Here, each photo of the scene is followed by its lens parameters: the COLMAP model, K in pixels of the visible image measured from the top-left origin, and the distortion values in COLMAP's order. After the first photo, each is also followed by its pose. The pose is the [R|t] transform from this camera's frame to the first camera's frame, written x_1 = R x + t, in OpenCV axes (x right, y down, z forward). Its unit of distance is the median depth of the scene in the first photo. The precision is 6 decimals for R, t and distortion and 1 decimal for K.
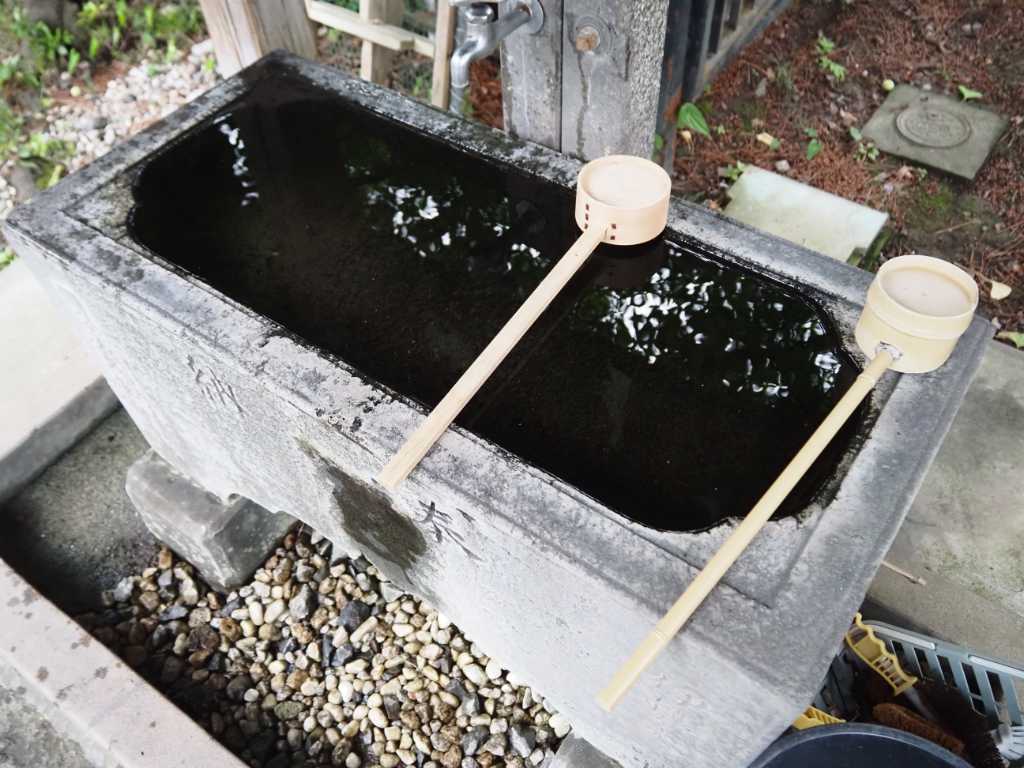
lens RADIAL K [[898.1, 0, 512.0], [0, 898.1, 384.0], [0, 0, 1]] dist [-0.005924, -0.003775]
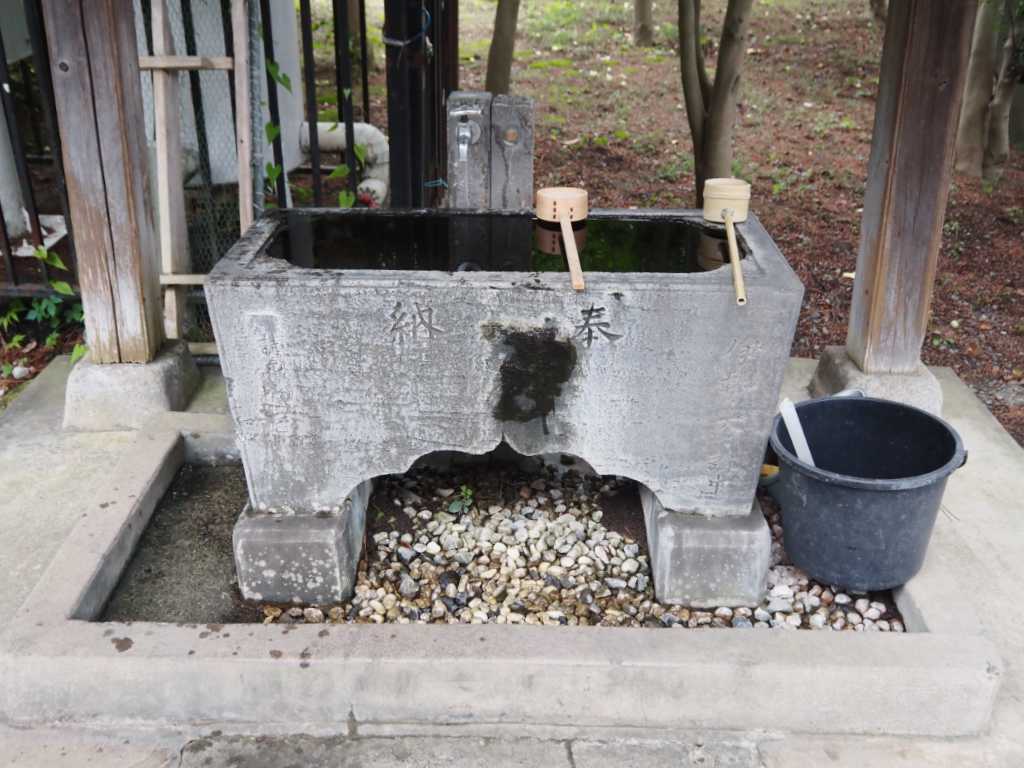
lens RADIAL K [[1017.4, 0, 512.0], [0, 1017.4, 384.0], [0, 0, 1]] dist [-0.011317, -0.016619]
pose [[0.823889, -0.208058, 0.527180, -1.055225], [0.413341, 0.856991, -0.307758, 0.656268], [-0.387757, 0.471463, 0.792065, -0.392098]]
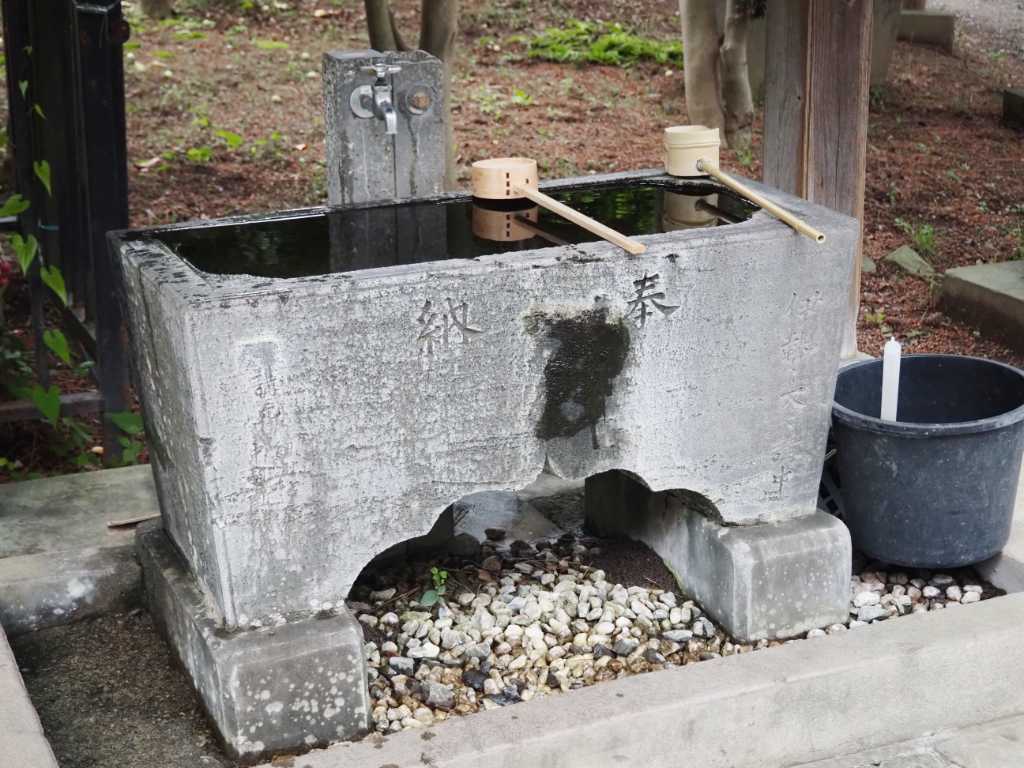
lens RADIAL K [[1747.0, 0, 512.0], [0, 1747.0, 384.0], [0, 0, 1]] dist [-0.001992, 0.003279]
pose [[0.525634, -0.251409, 0.812713, -2.067793], [0.653969, 0.730418, -0.197012, 0.548836], [-0.544090, 0.635046, 0.548346, -0.292766]]
